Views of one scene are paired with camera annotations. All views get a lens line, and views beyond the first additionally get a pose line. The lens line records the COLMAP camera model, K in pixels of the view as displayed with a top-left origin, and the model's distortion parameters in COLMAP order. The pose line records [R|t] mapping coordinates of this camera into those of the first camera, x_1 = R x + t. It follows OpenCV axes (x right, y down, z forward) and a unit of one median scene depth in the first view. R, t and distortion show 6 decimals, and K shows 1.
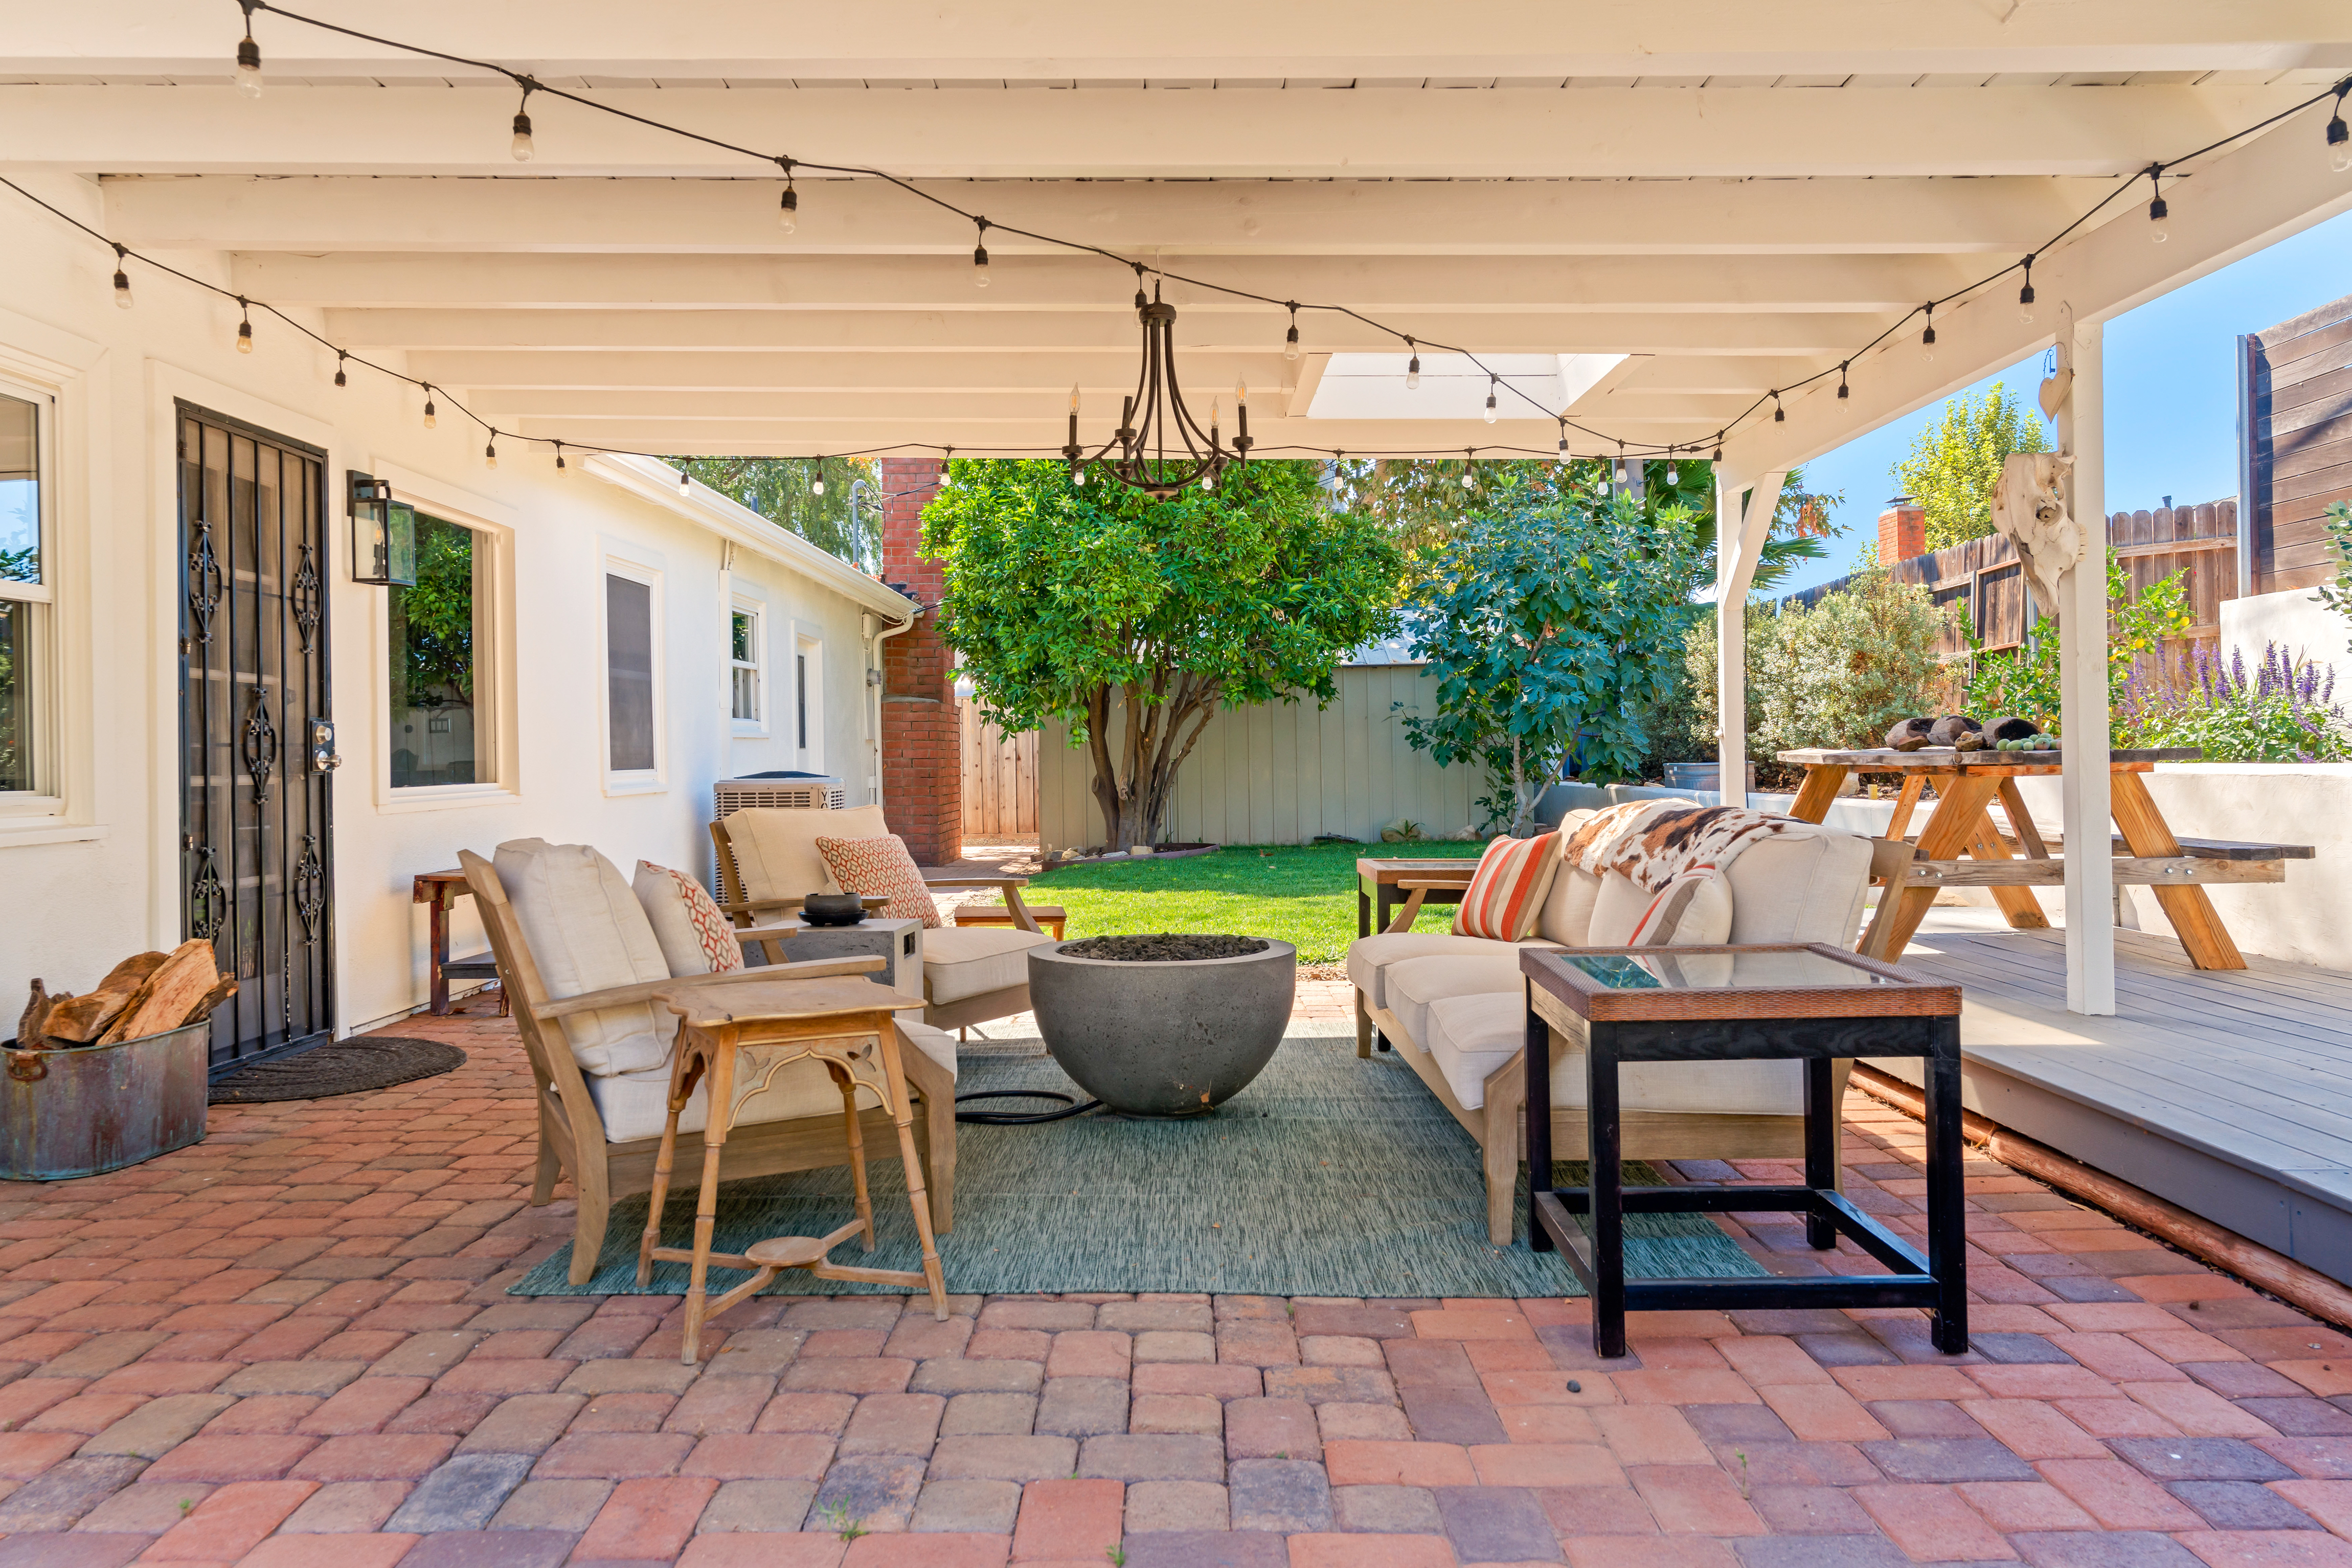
lens RADIAL K [[1627.0, 0, 1176.0], [0, 1627.0, 784.0], [0, 0, 1]] dist [0.039498, 0.000743]
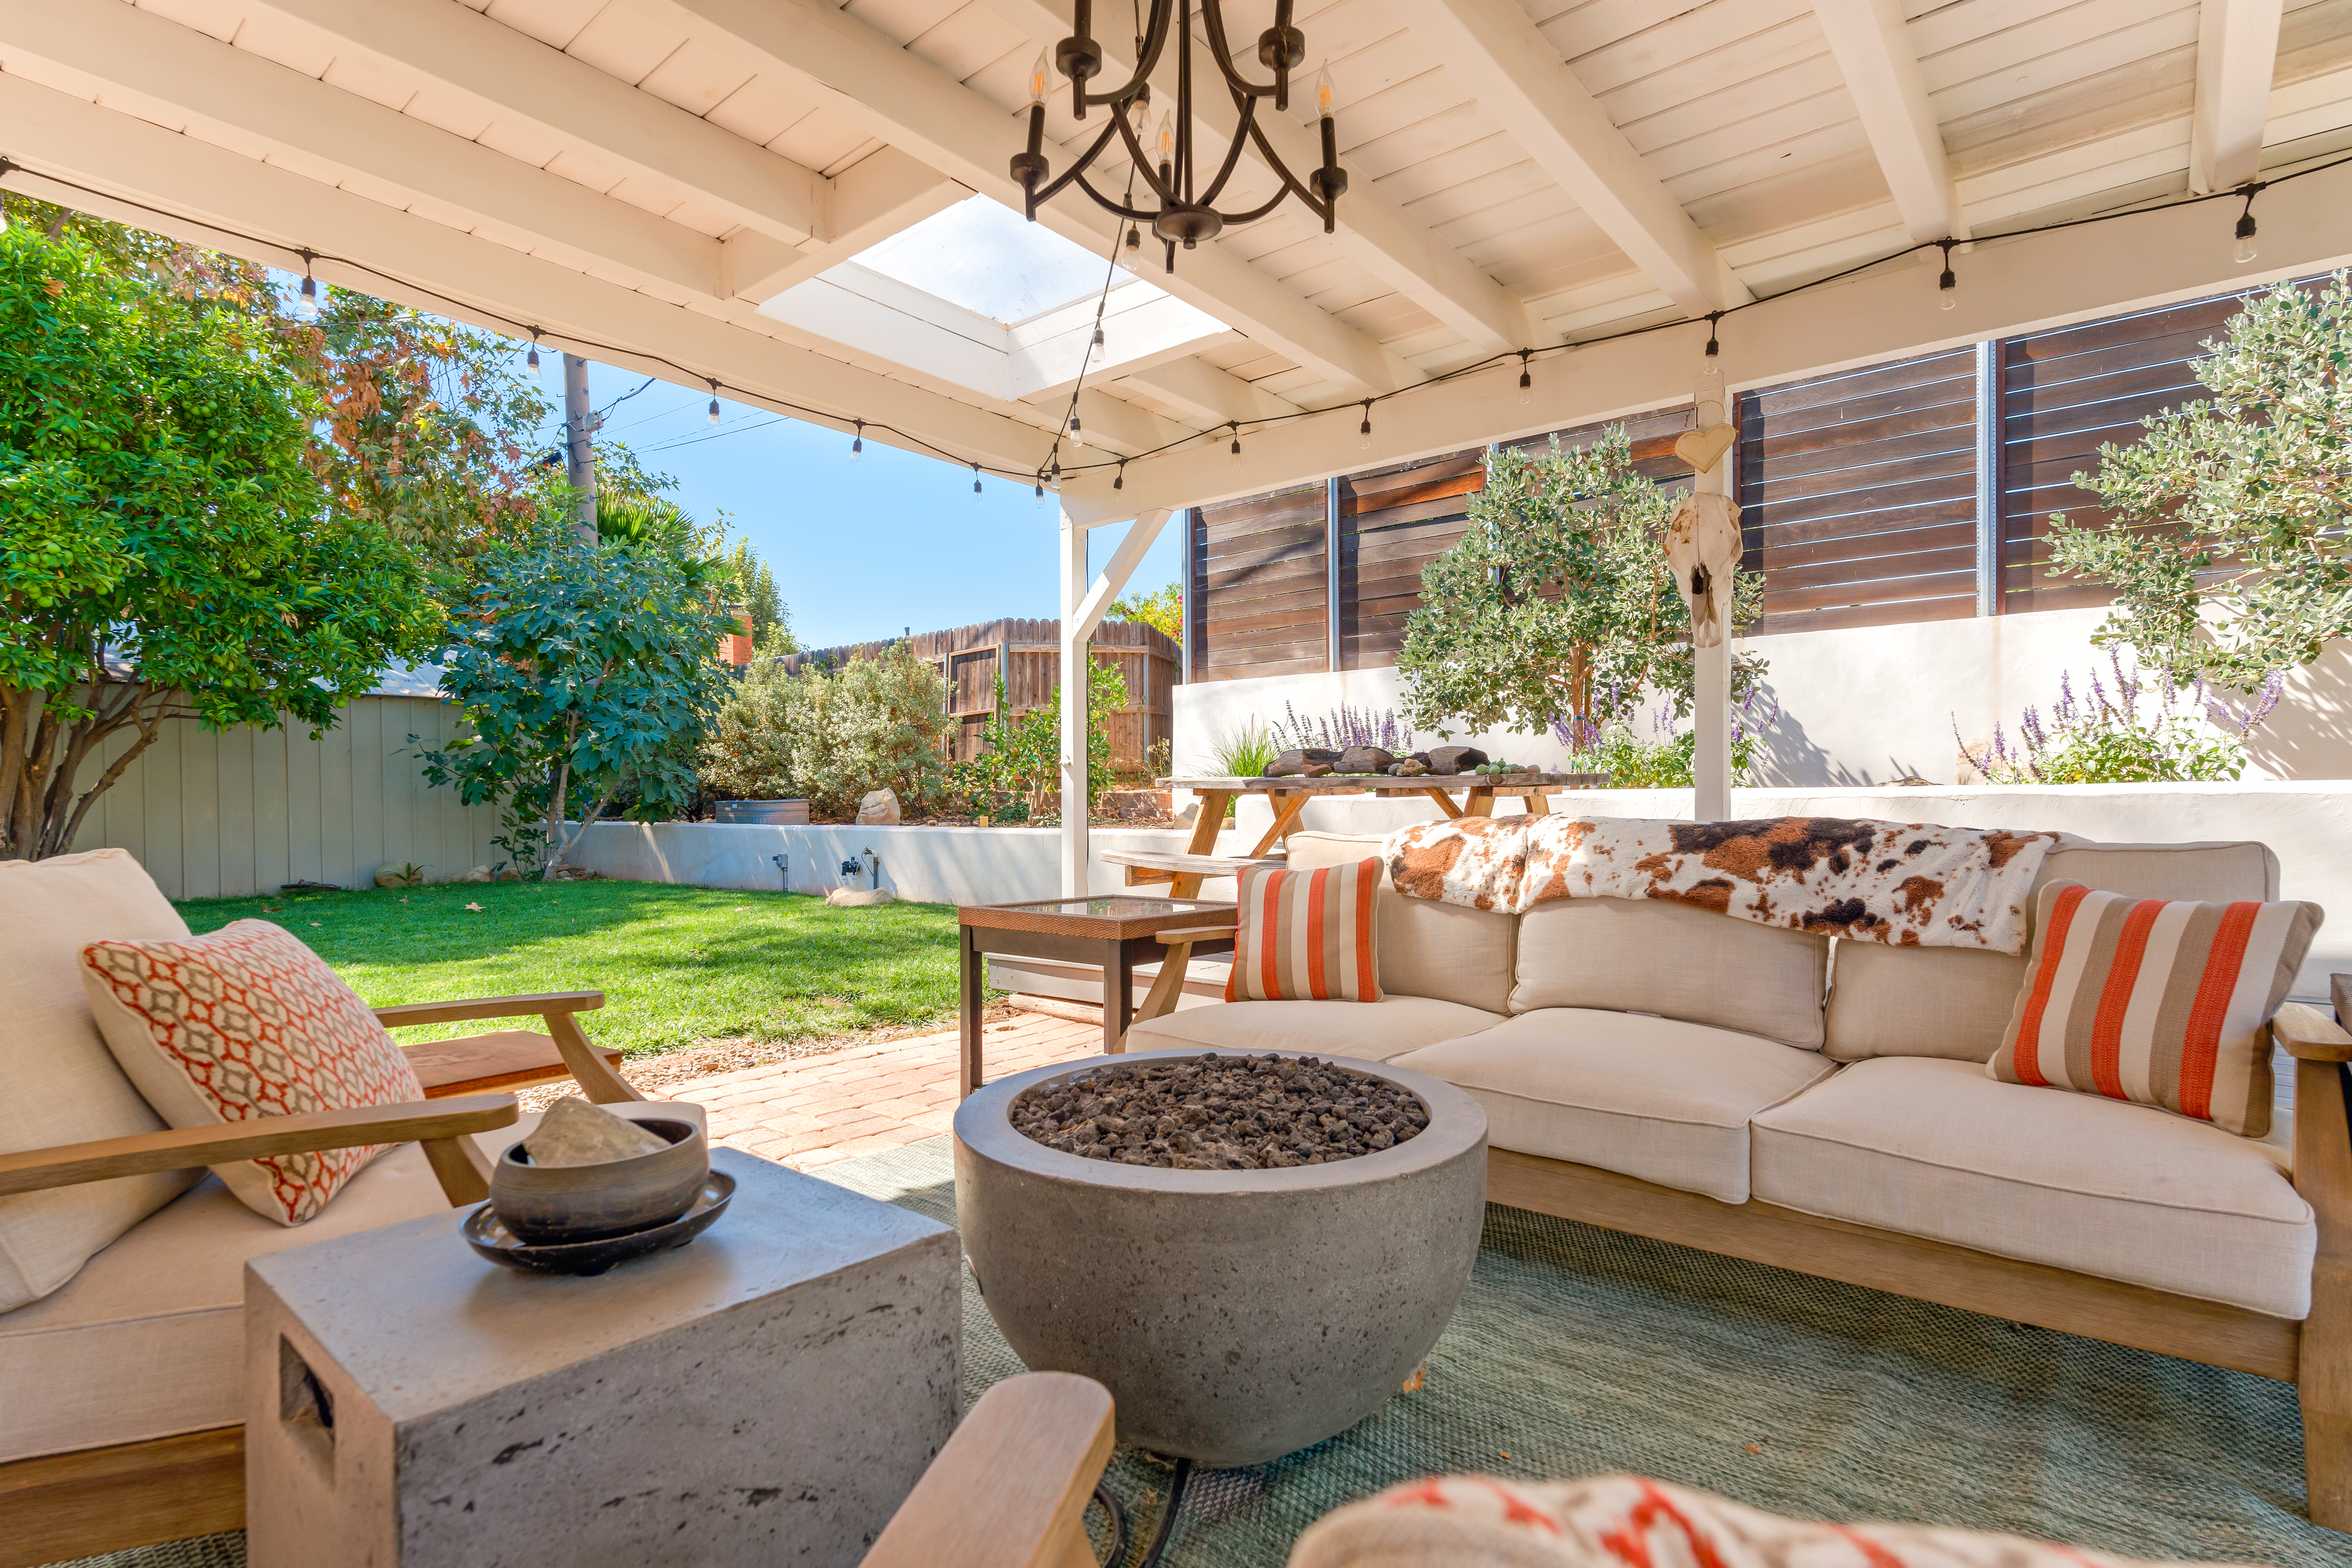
lens RADIAL K [[1167.0, 0, 1185.5], [0, 1167.0, 802.8], [0, 0, 1]] dist [-0.001241, 0.000718]
pose [[0.639066, 0.003178, 0.769145, -0.104794], [0.012623, 0.999813, -0.014620, 0.004220], [-0.769048, 0.019052, 0.638907, 0.274576]]
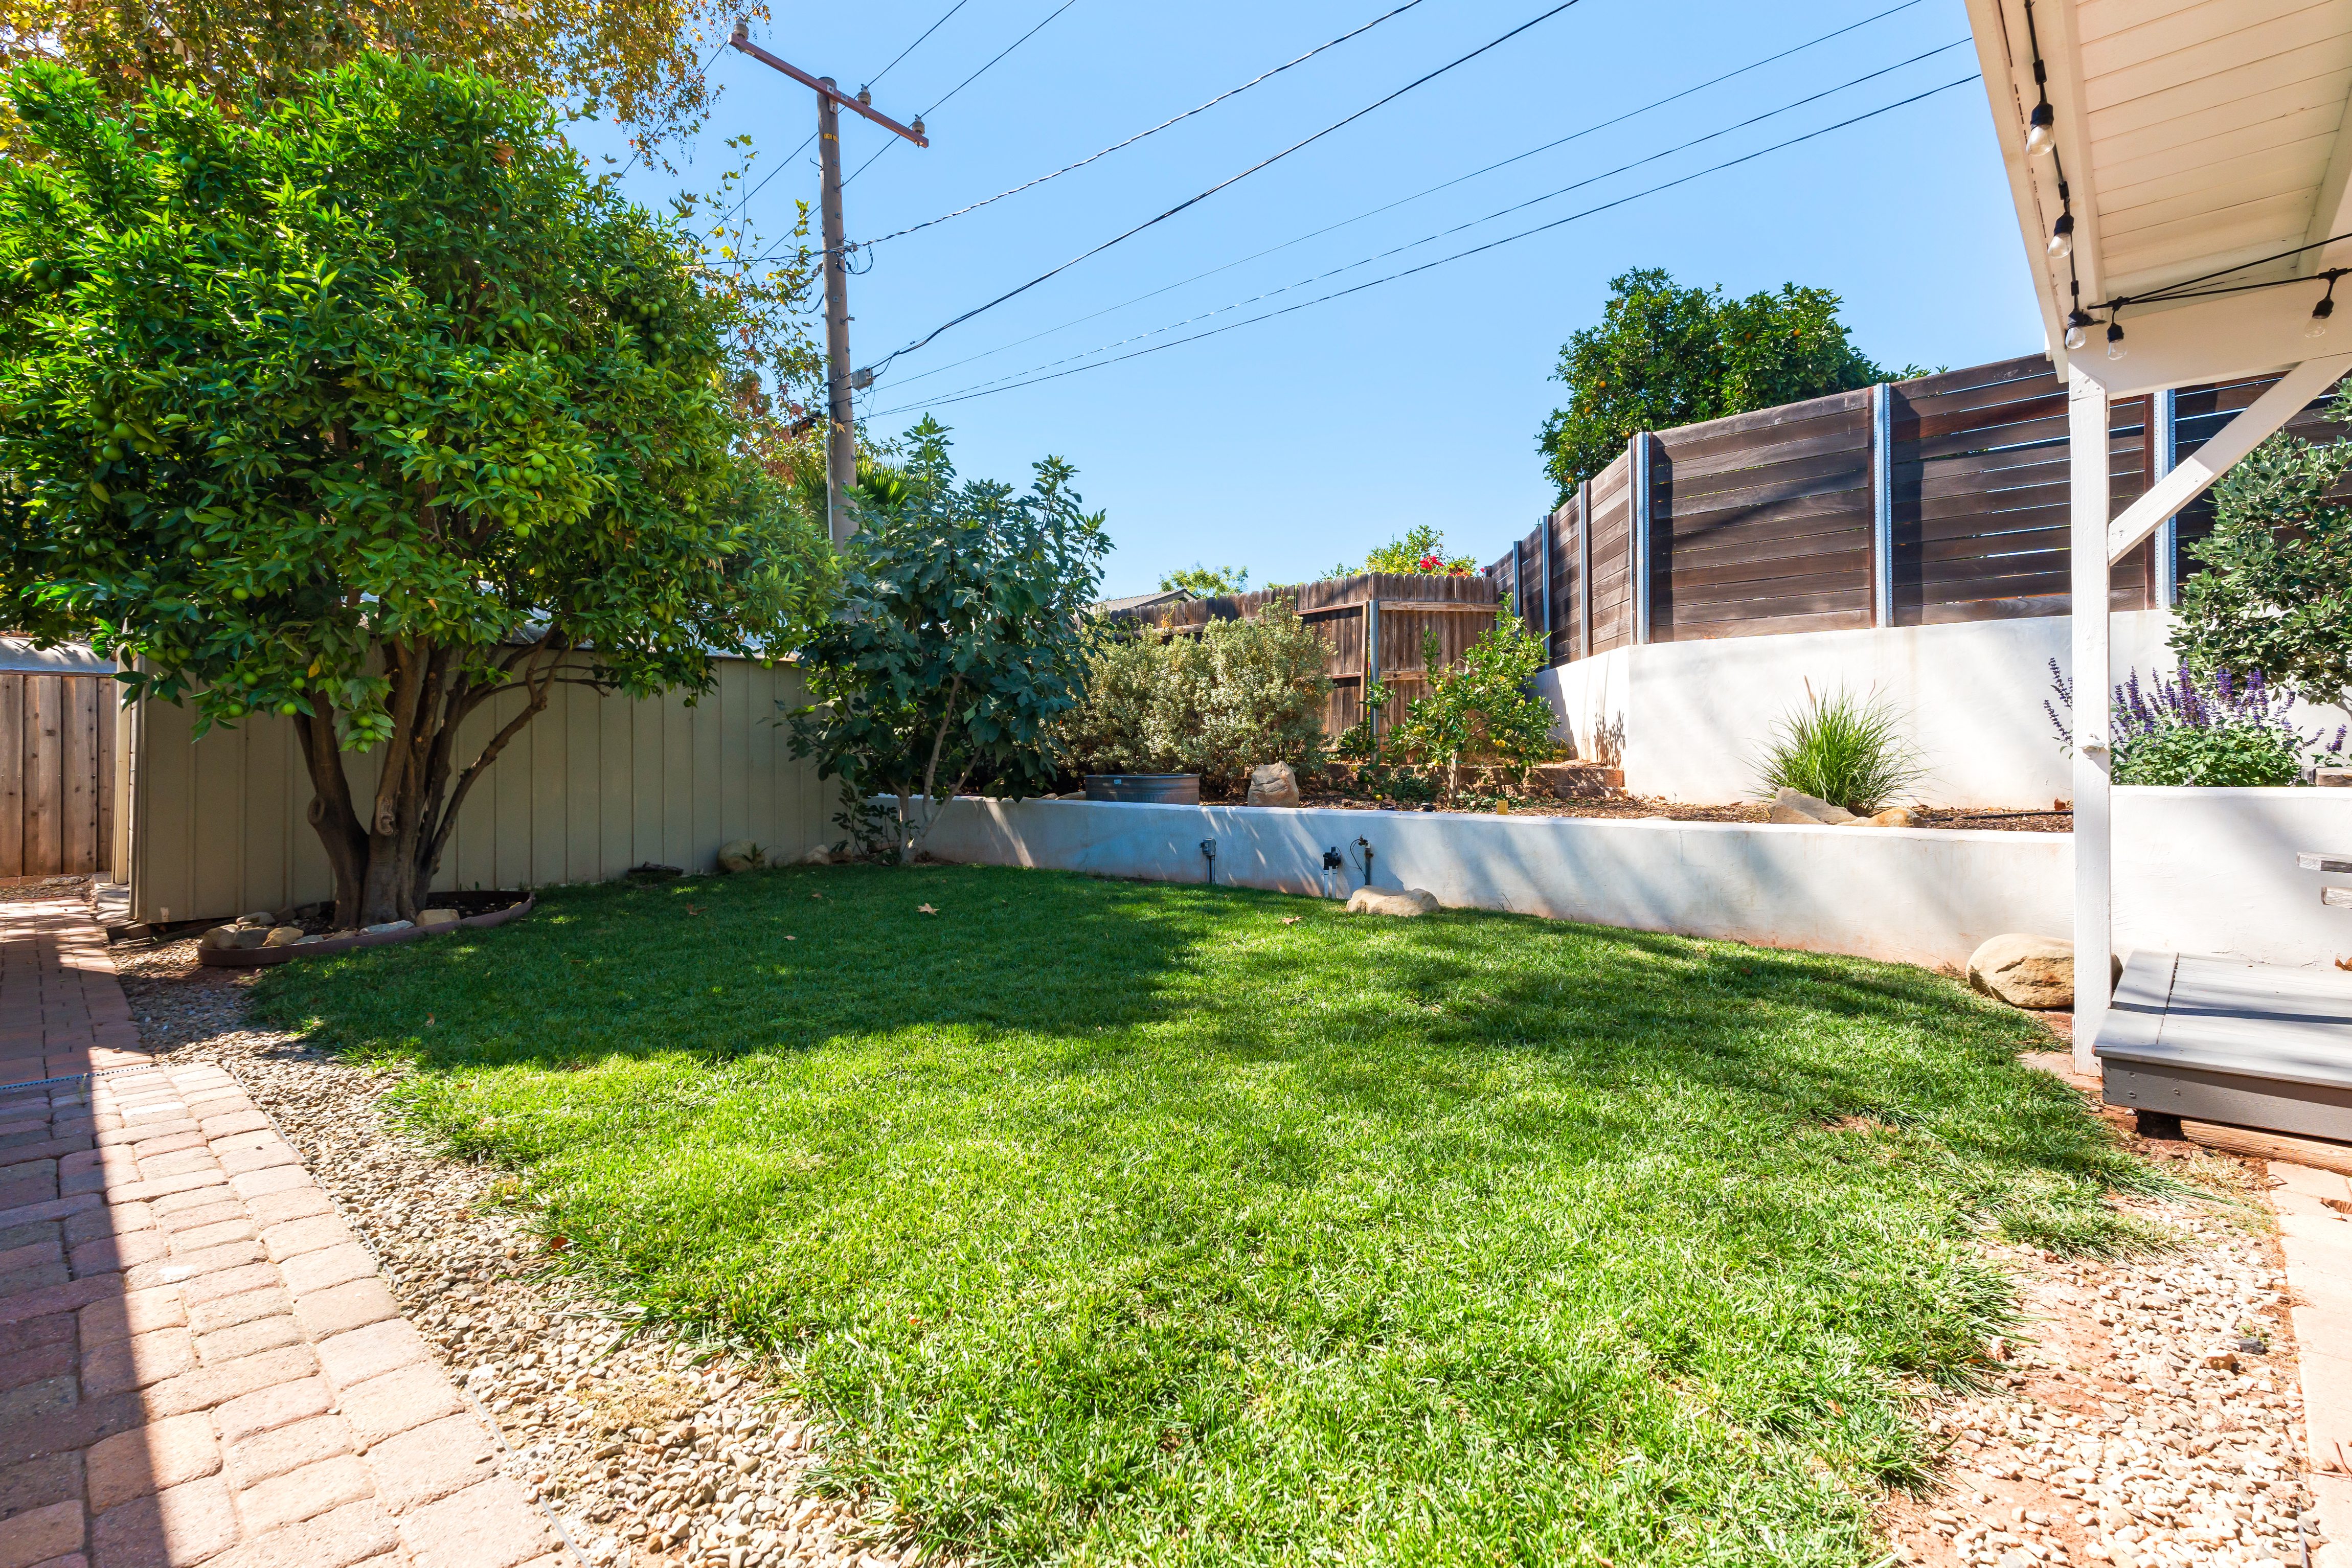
lens RADIAL K [[1077.1, 0, 1166.4], [0, 1077.1, 736.8], [0, 0, 1]] dist [0.002135, 0.000385]
pose [[0.674285, 0.024688, 0.738058, -0.149835], [0.007800, 0.999147, -0.040547, -0.009600], [-0.738430, 0.033097, 0.673518, 0.557208]]
